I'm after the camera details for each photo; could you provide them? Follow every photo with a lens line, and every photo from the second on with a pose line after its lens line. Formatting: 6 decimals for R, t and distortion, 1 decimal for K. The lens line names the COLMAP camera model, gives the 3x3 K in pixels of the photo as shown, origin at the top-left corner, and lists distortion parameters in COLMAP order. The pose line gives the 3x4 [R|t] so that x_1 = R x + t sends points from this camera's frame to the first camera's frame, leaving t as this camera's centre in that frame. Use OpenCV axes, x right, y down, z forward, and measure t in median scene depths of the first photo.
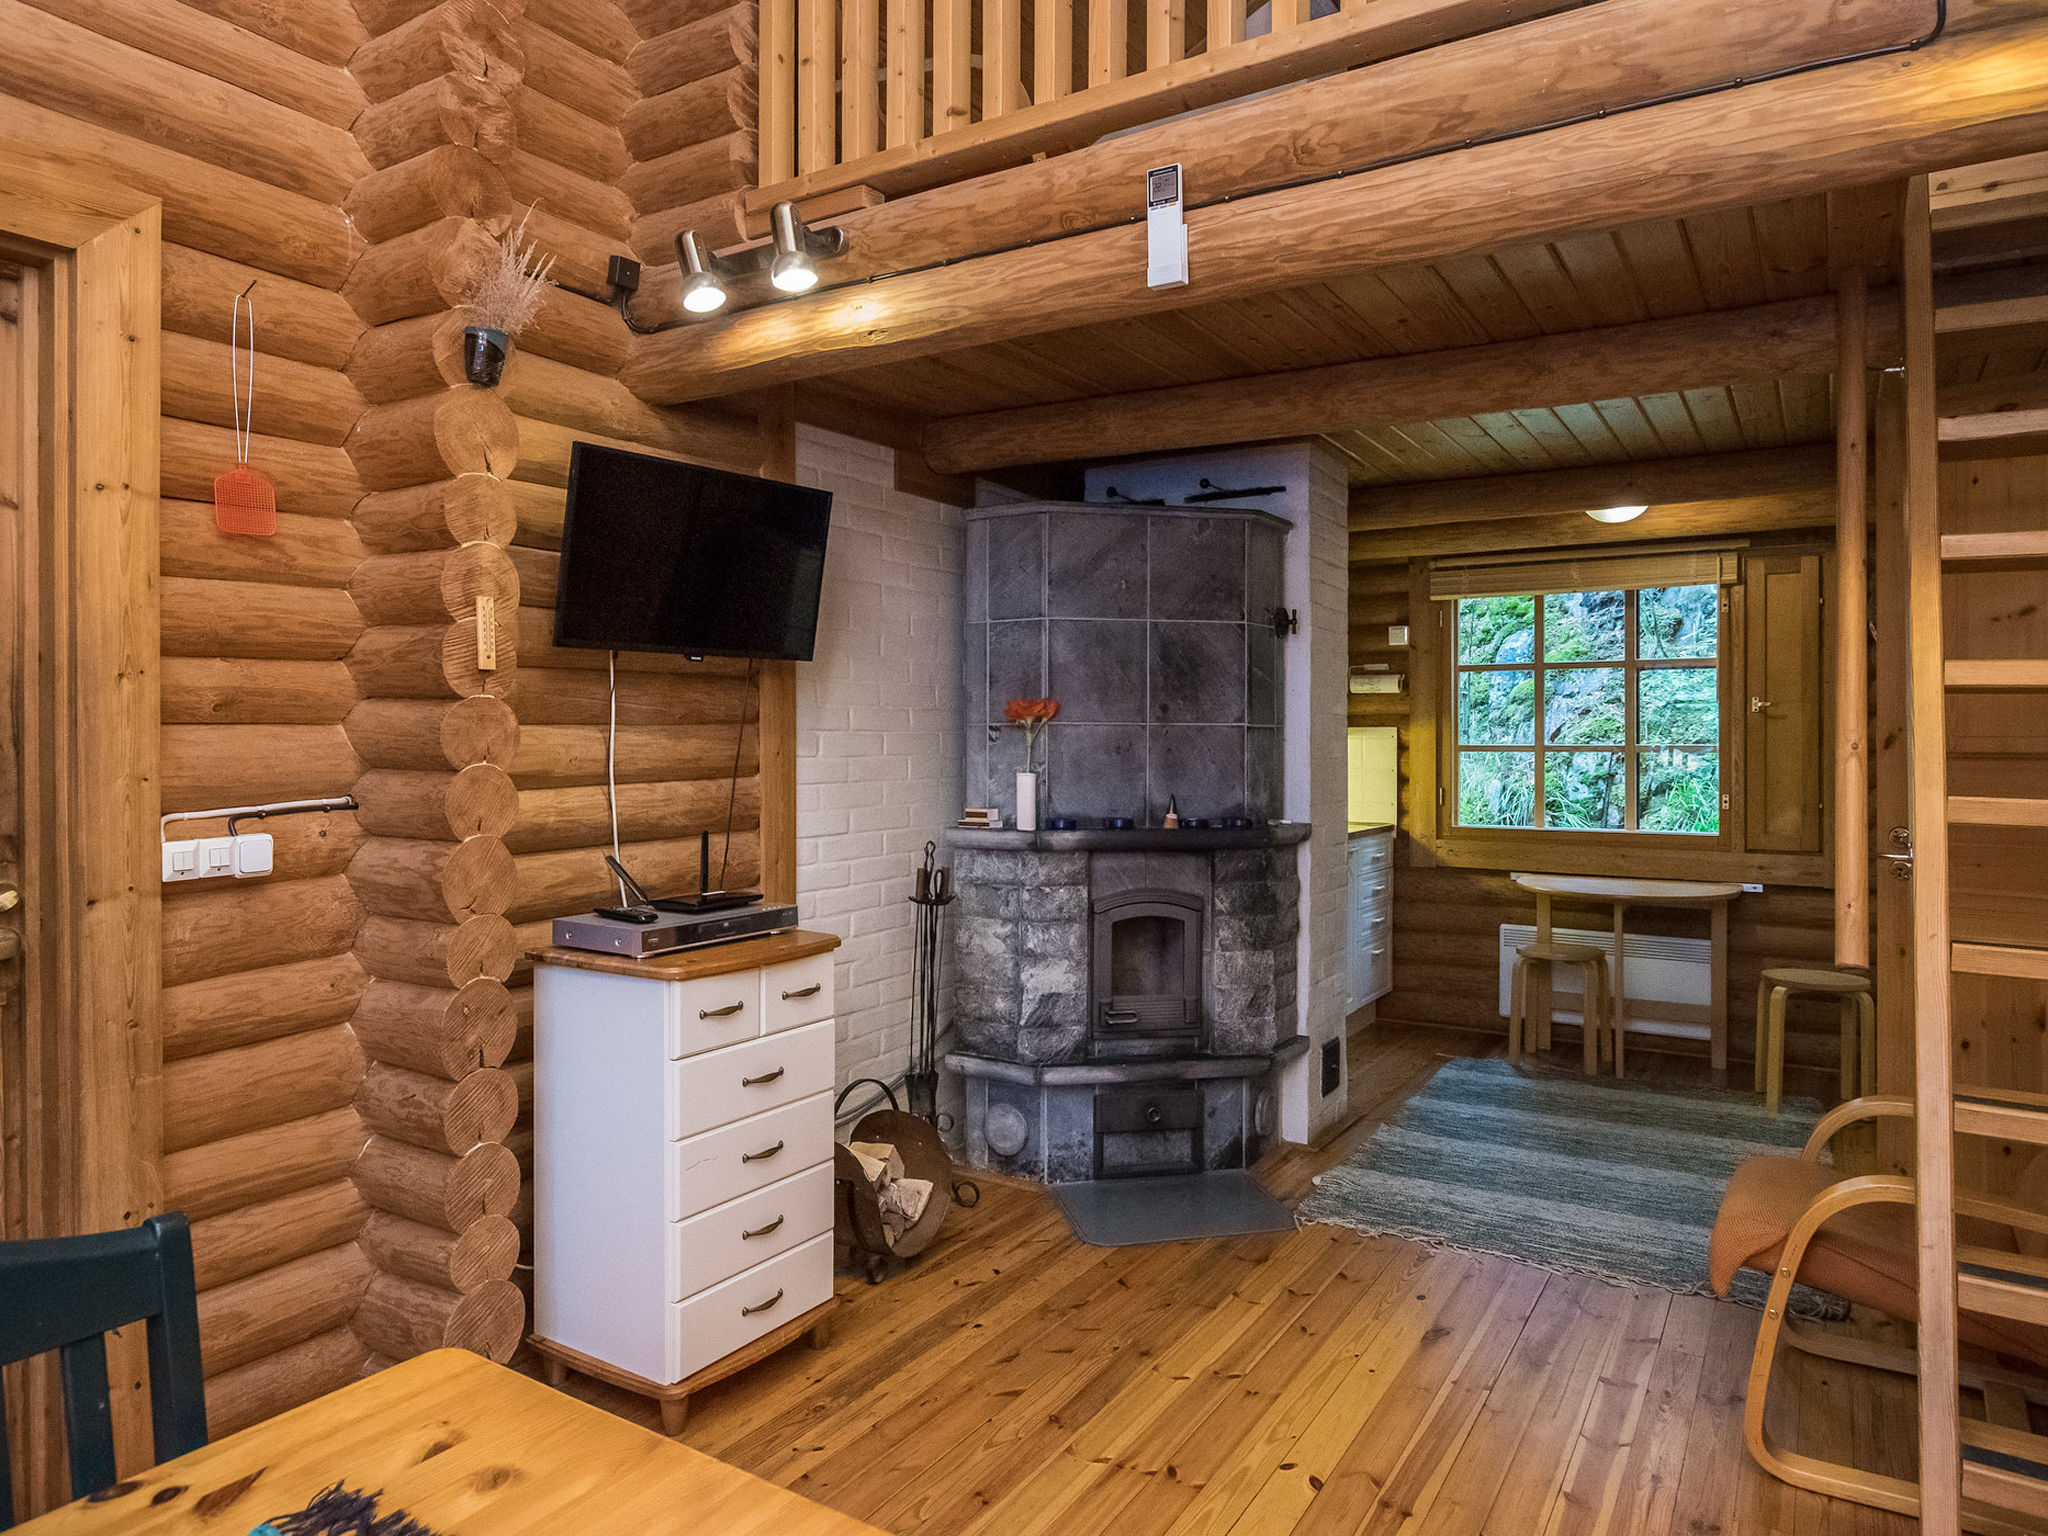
lens RADIAL K [[1261.2, 0, 1008.2], [0, 1261.2, 748.7], [0, 0, 1]] dist [-0.027582, 0.007825]
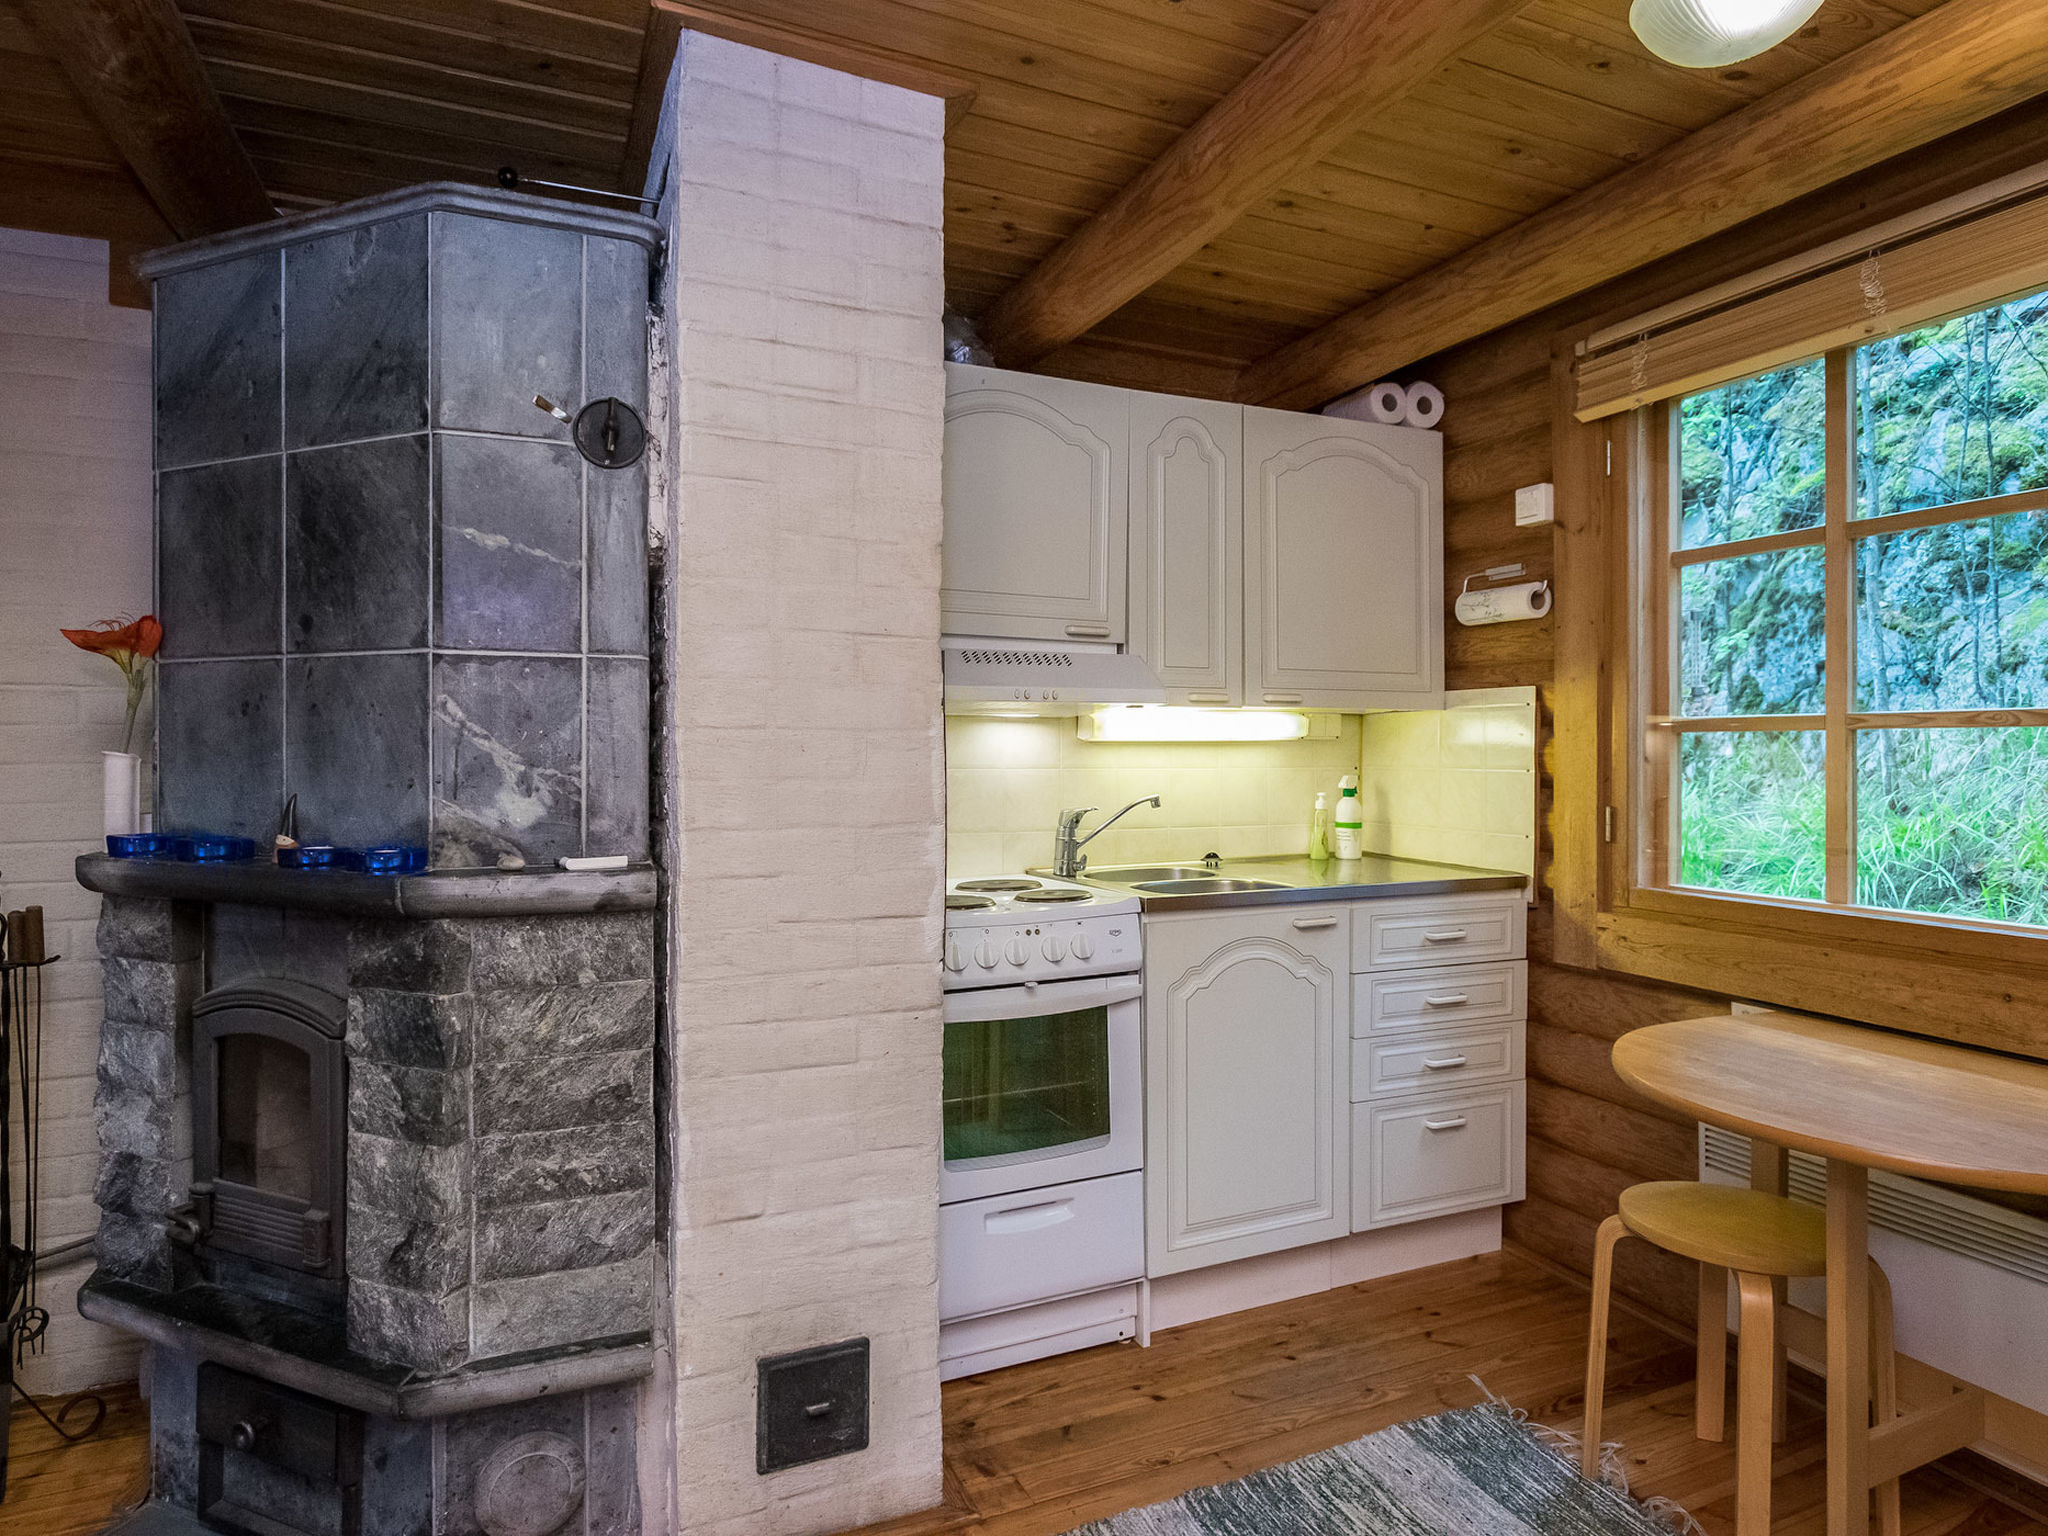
lens RADIAL K [[1165.2, 0, 1027.8], [0, 1165.2, 748.3], [0, 0, 1]] dist [-0.020143, -0.000514]
pose [[0.837676, 0.003771, -0.546155, 0.615666], [-0.005344, 0.999985, -0.001293, 0.016439], [0.546142, 0.004002, 0.837683, 0.773387]]
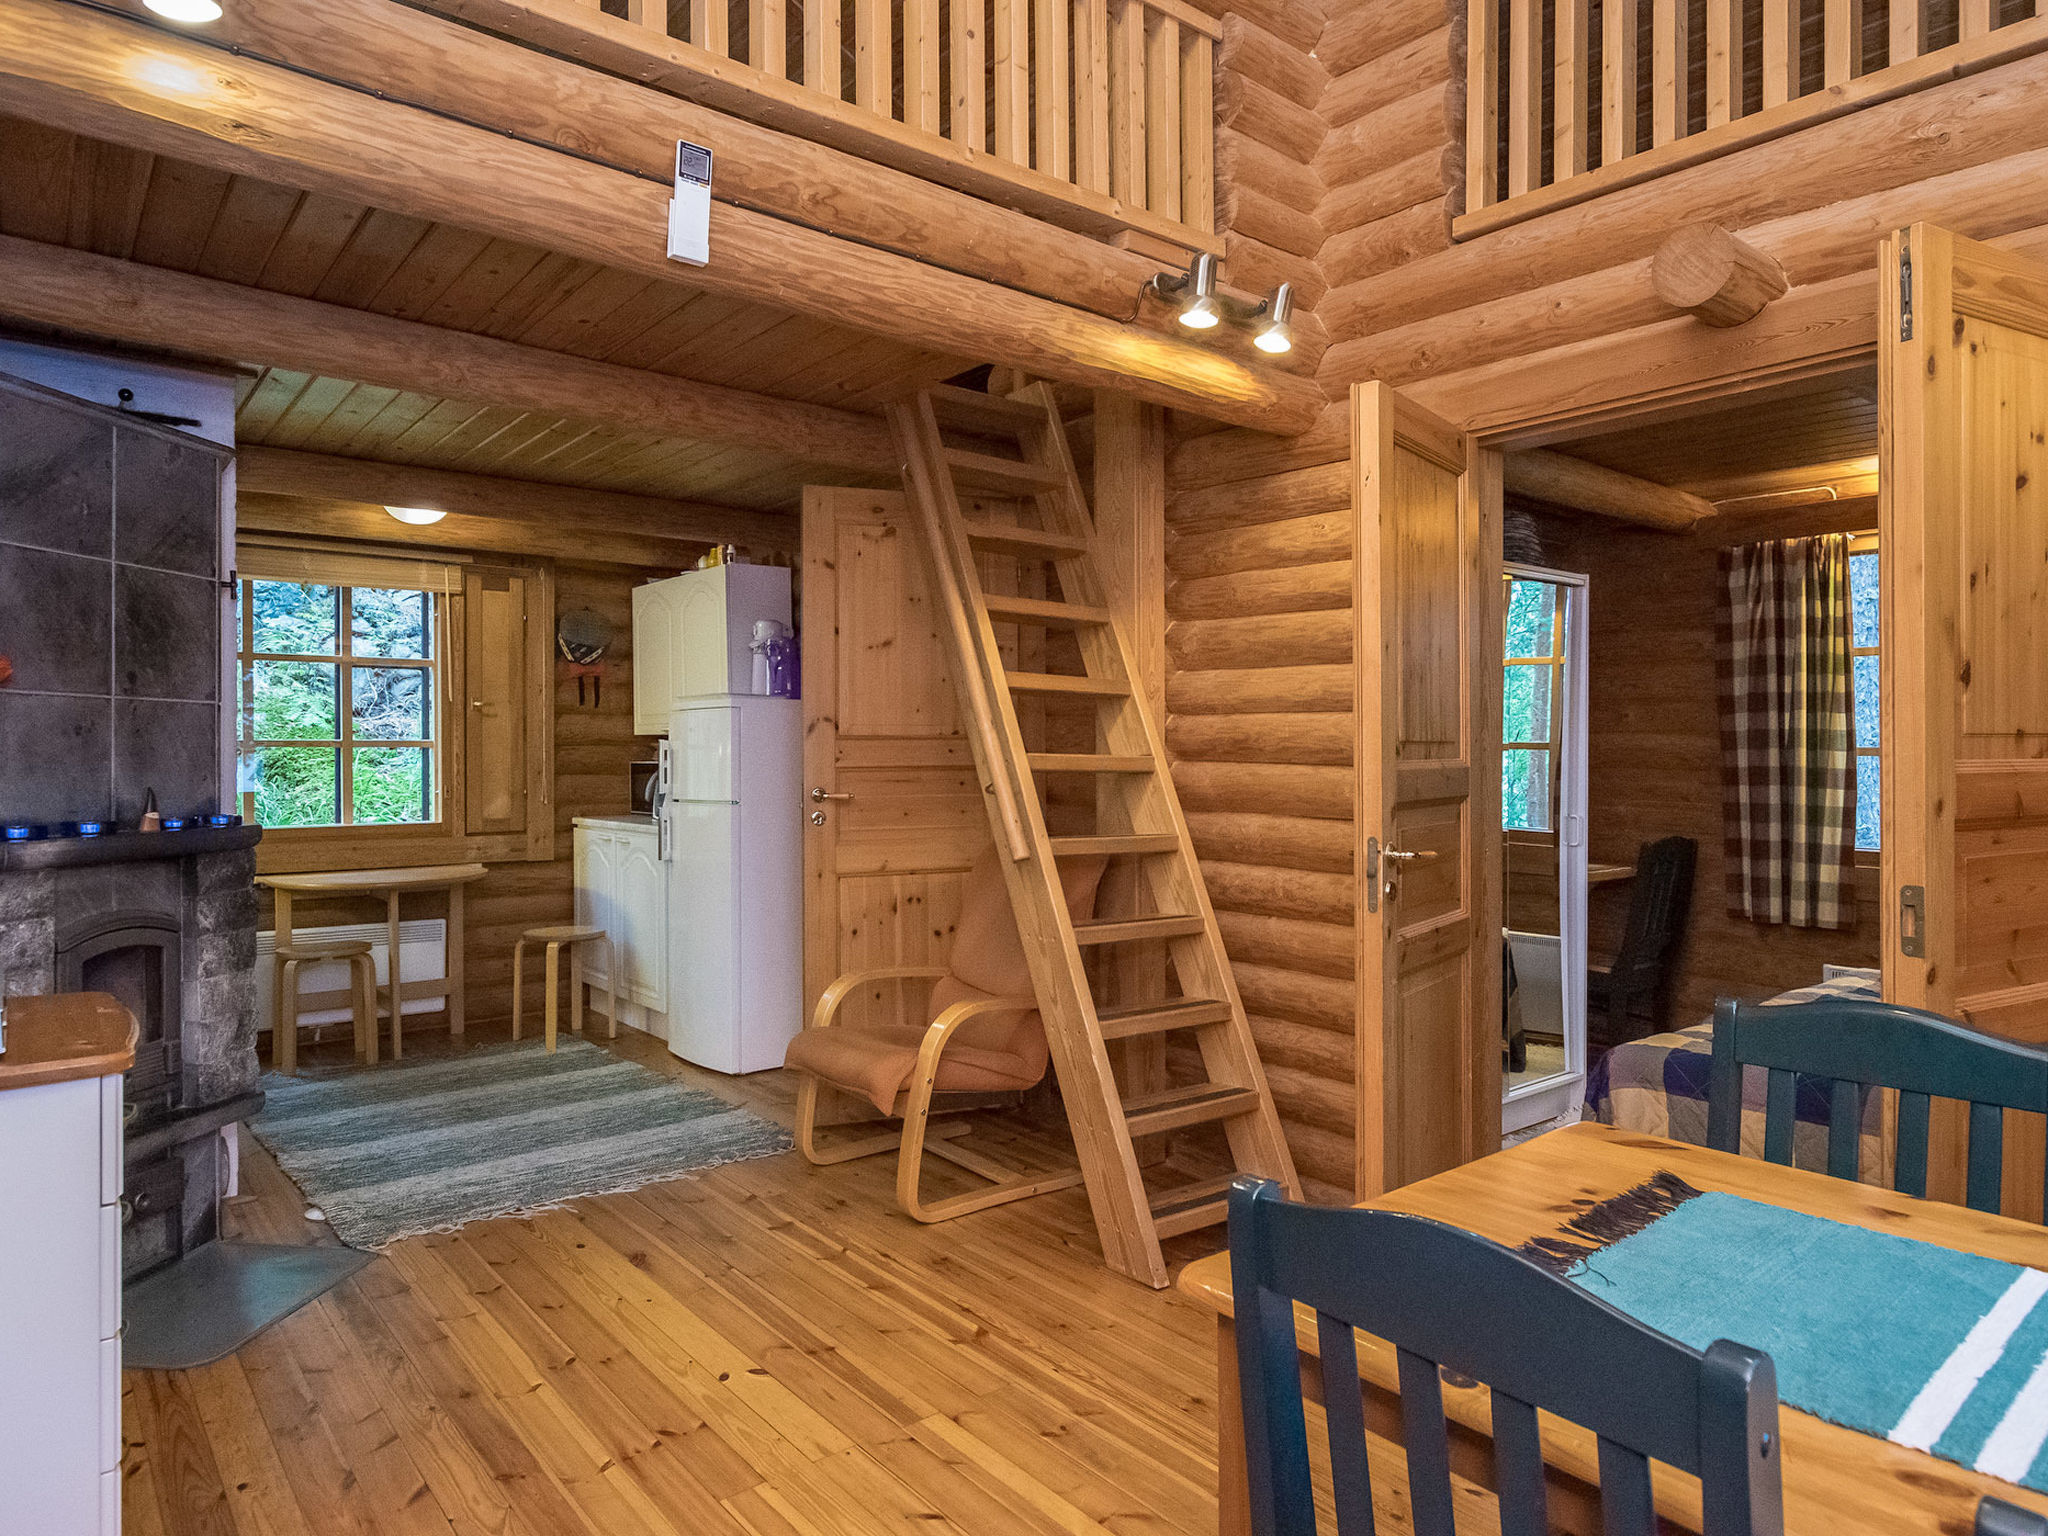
lens RADIAL K [[1261.2, 0, 1014.7], [0, 1261.2, 759.1], [0, 0, 1]] dist [-0.027582, 0.007825]
pose [[0.320327, -0.006205, 0.947287, -0.429316], [0.009010, 0.999953, 0.003503, 0.020282], [-0.947264, 0.007413, 0.320368, 0.240311]]
